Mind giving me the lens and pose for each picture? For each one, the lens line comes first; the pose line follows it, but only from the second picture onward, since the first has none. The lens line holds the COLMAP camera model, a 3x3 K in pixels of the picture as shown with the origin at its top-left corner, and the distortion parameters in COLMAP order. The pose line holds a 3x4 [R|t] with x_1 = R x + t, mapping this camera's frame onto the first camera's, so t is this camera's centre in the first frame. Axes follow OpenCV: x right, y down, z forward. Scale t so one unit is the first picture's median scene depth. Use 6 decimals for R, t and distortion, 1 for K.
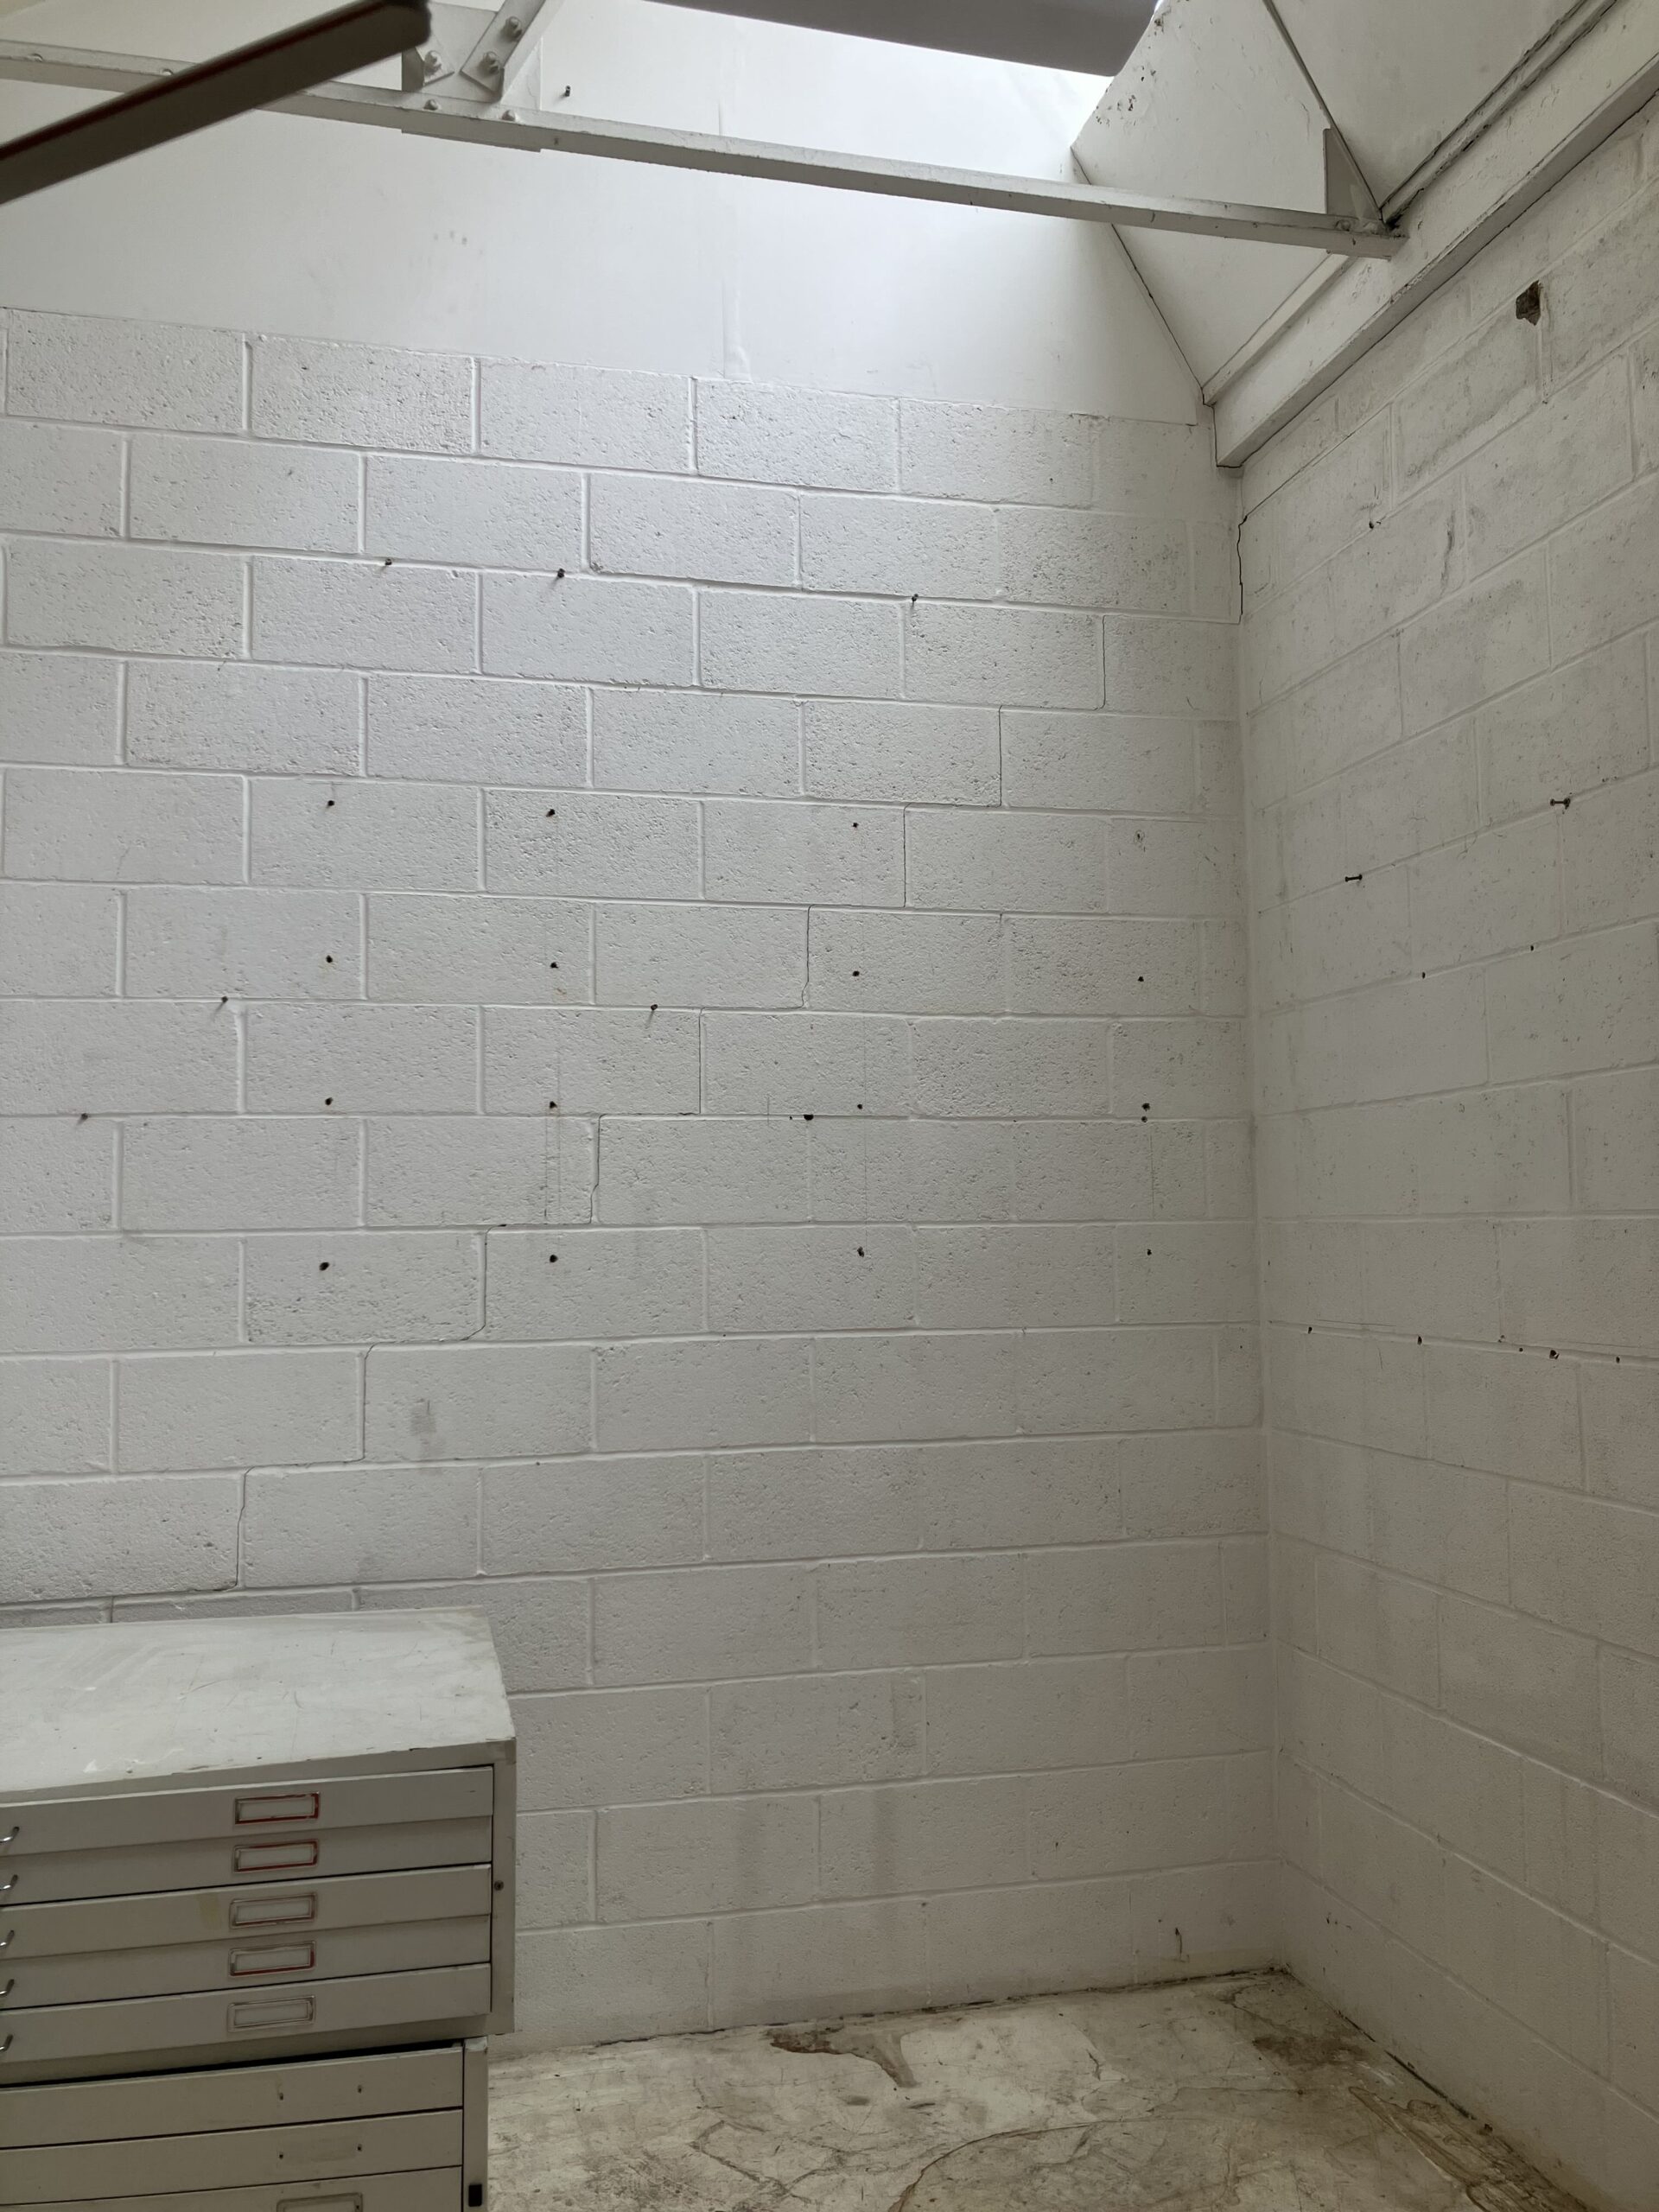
lens RADIAL K [[1822.2, 0, 810.2], [0, 1822.2, 1089.9], [0, 0, 1]] dist [0.025785, -0.022558]
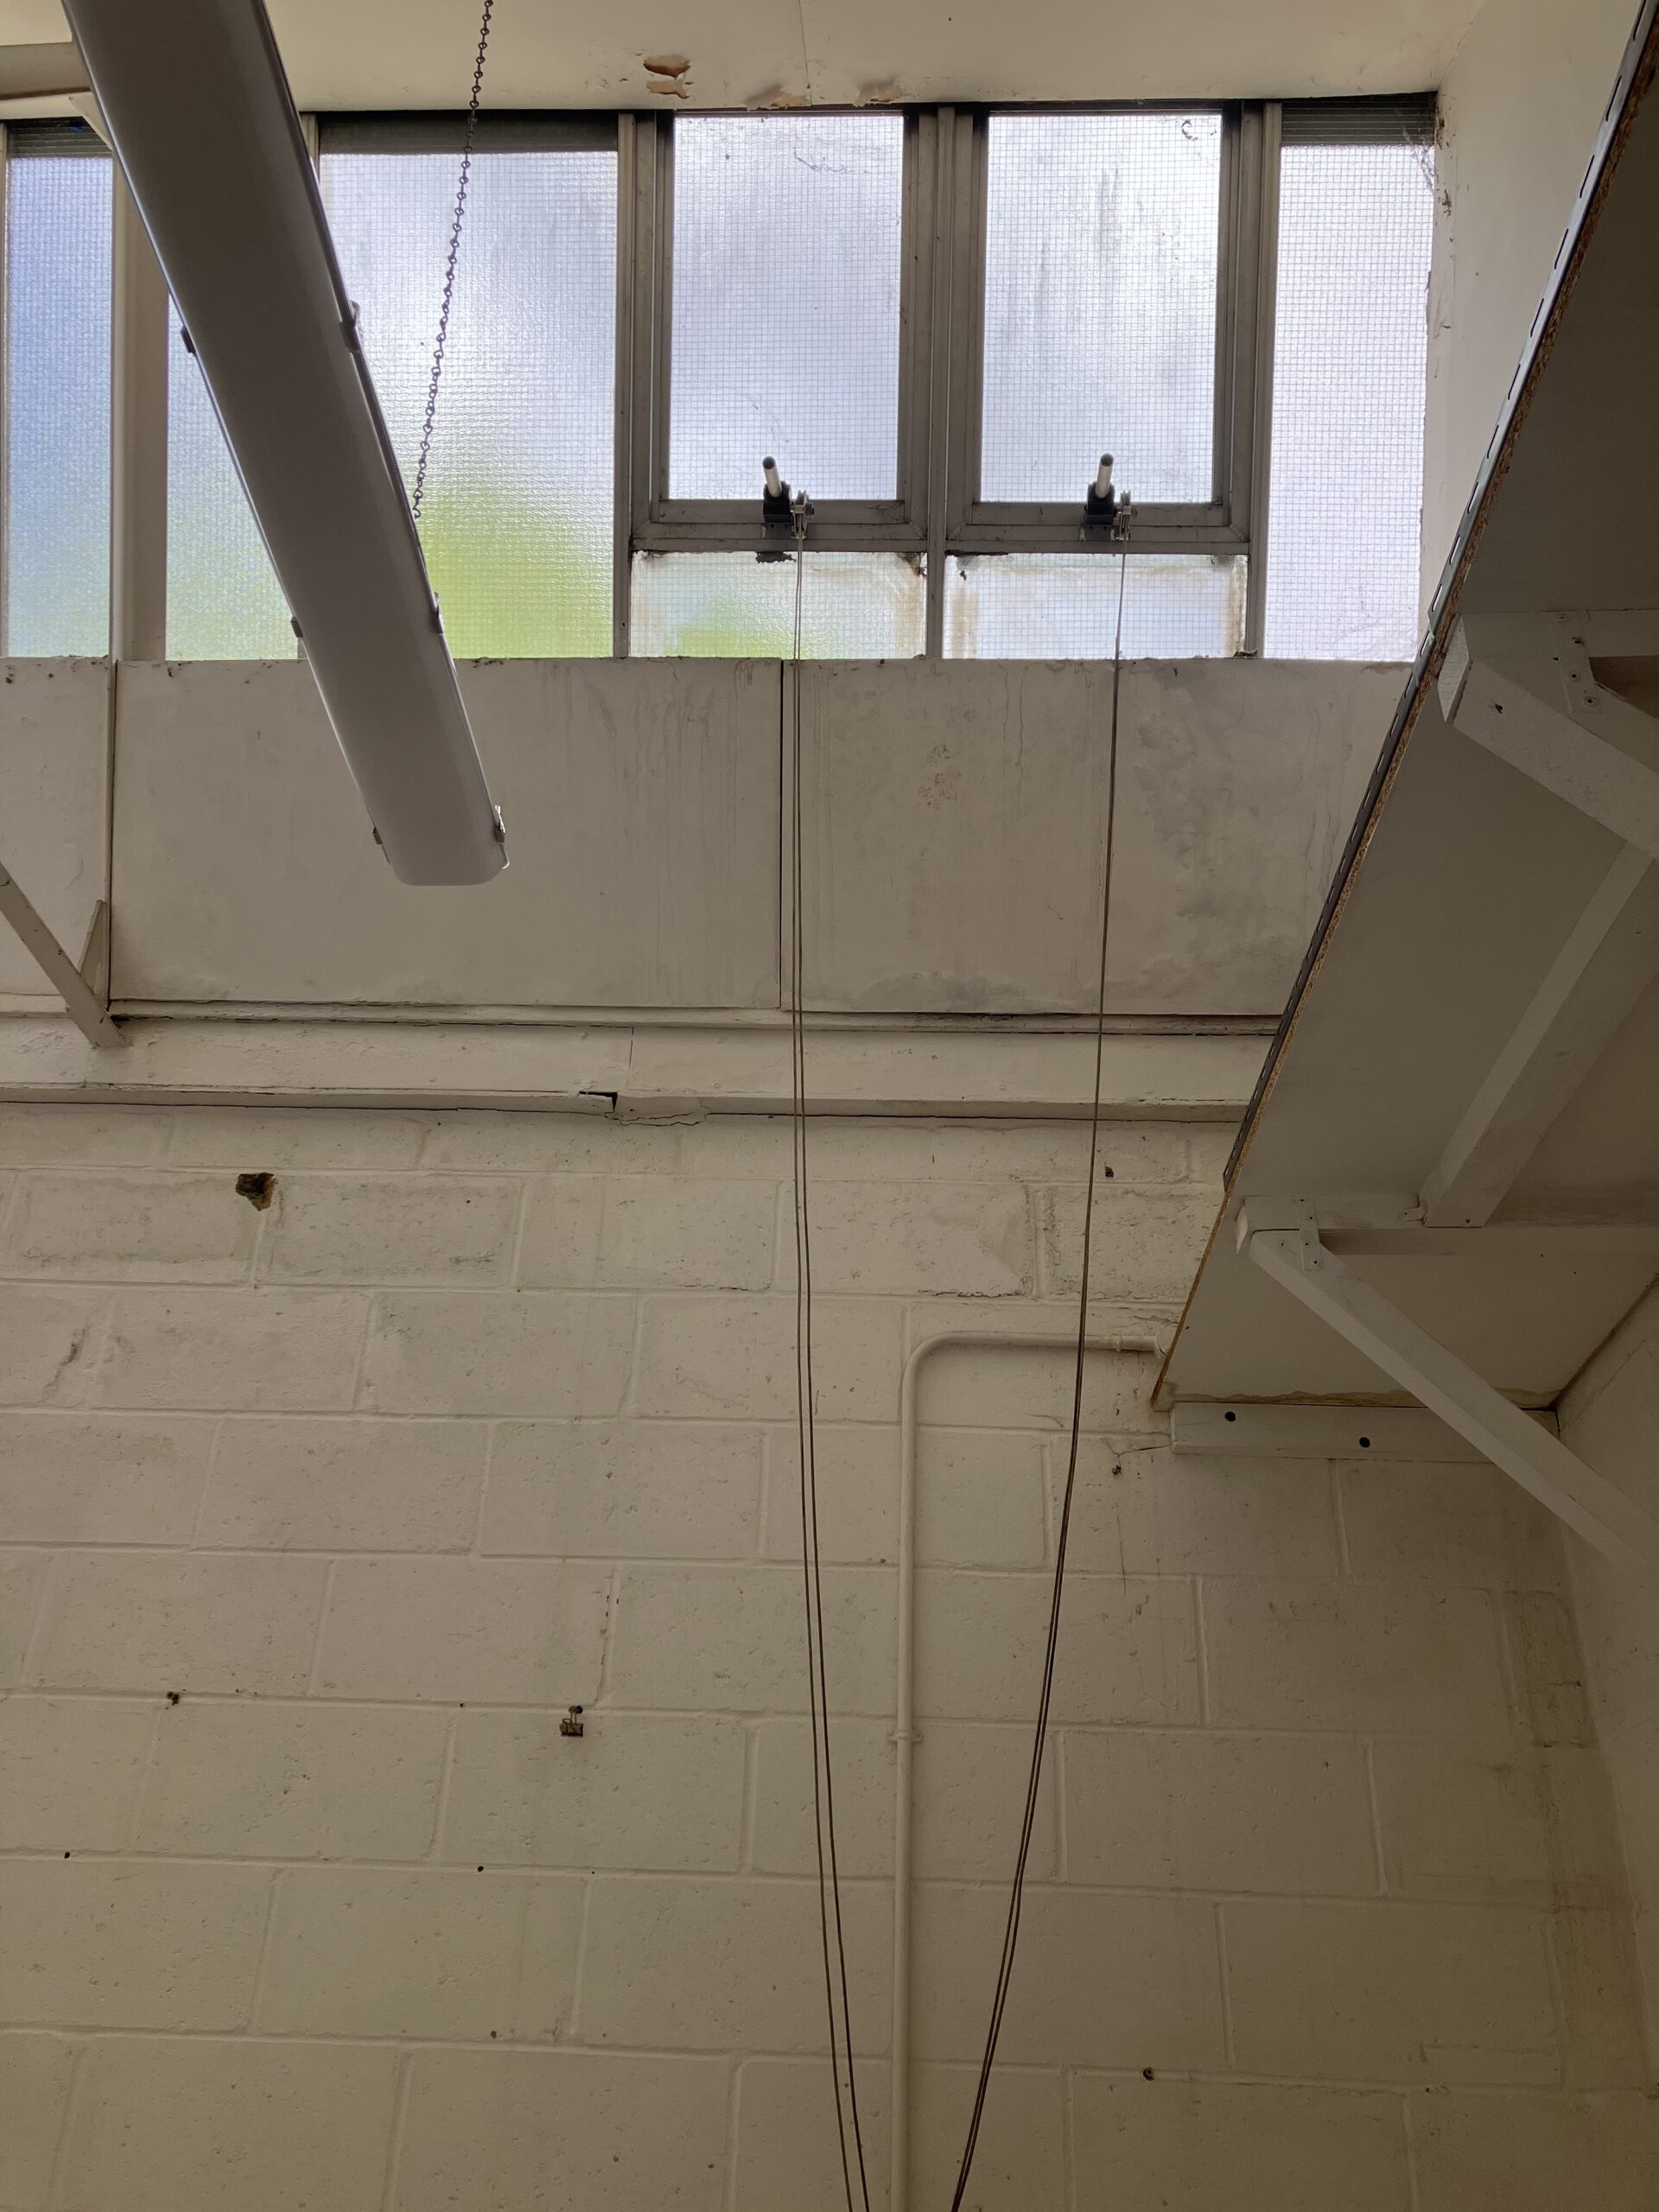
lens RADIAL K [[1822.2, 0, 816.4], [0, 1822.2, 1110.7], [0, 0, 1]] dist [0.025785, -0.022558]
pose [[0.265141, 0.496177, 0.826746, -0.352829], [-0.118165, 0.867691, -0.482855, -0.005519], [-0.956942, 0.030332, 0.288691, 0.353696]]
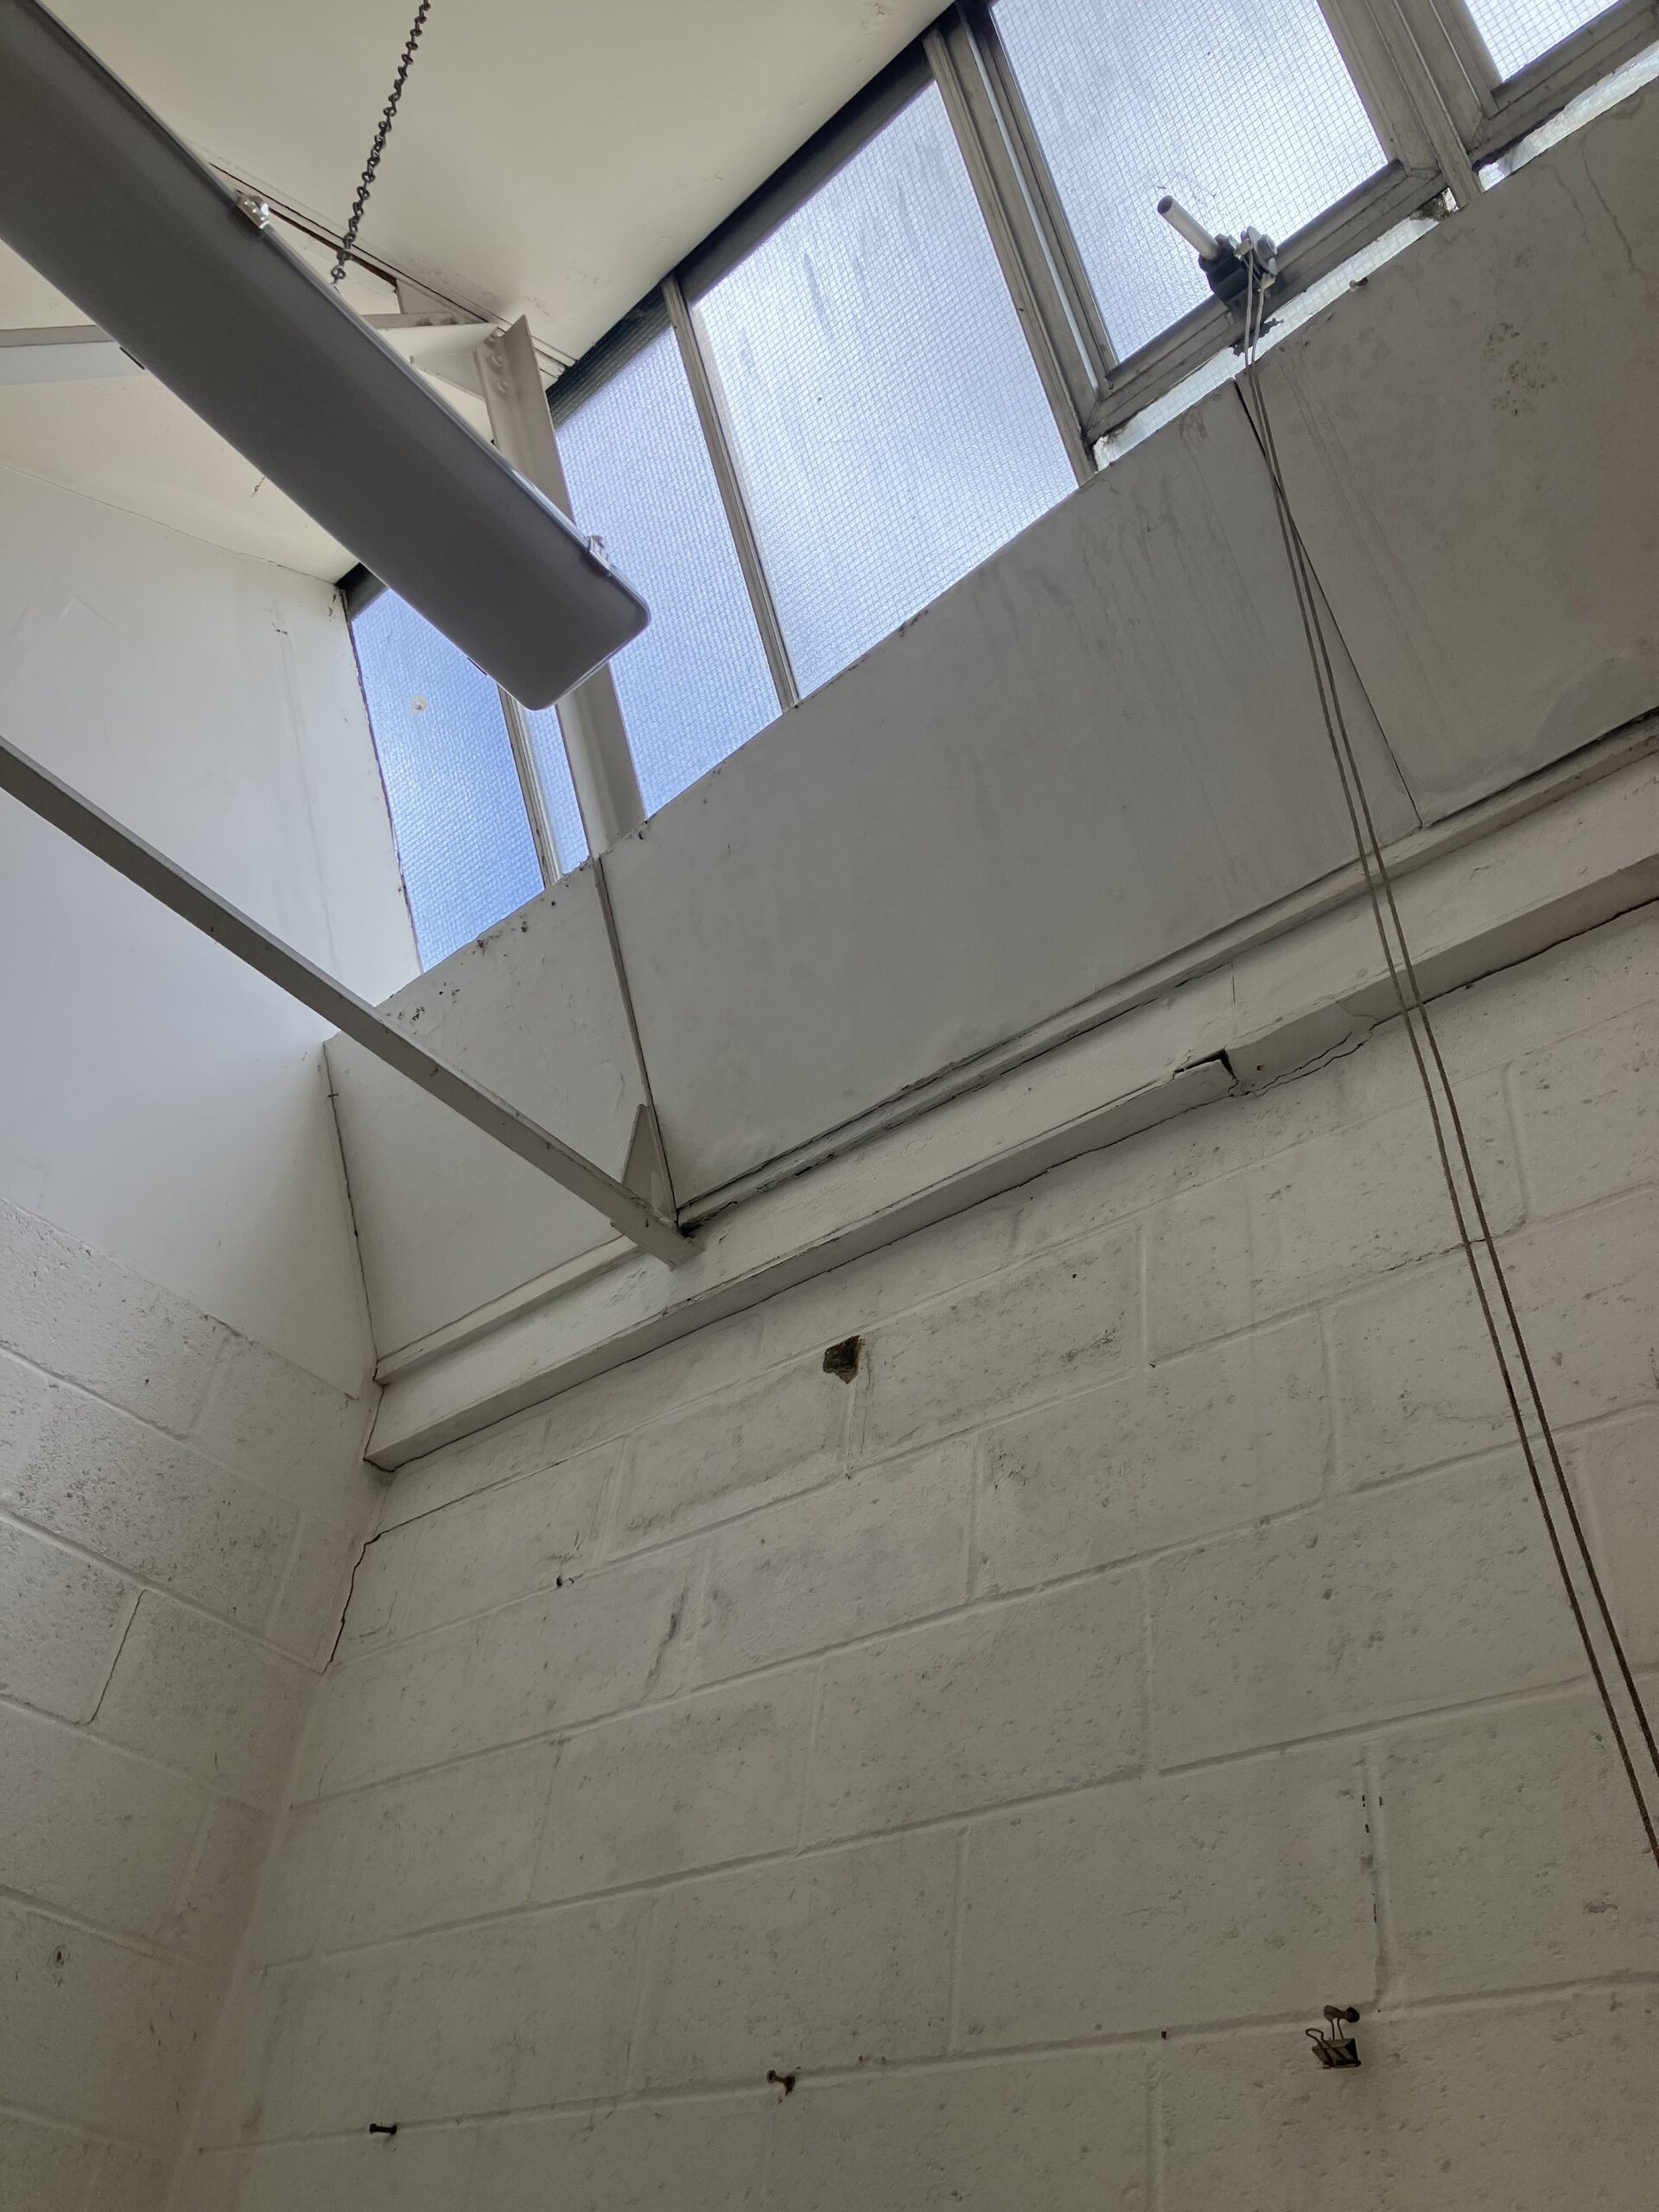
lens RADIAL K [[1822.2, 0, 812.9], [0, 1822.2, 1126.7], [0, 0, 1]] dist [0.025785, -0.022558]
pose [[0.822094, 0.444291, 0.356043, 0.056552], [-0.164153, 0.783753, -0.598987, -0.037788], [-0.545174, 0.433978, 0.717250, 0.365510]]
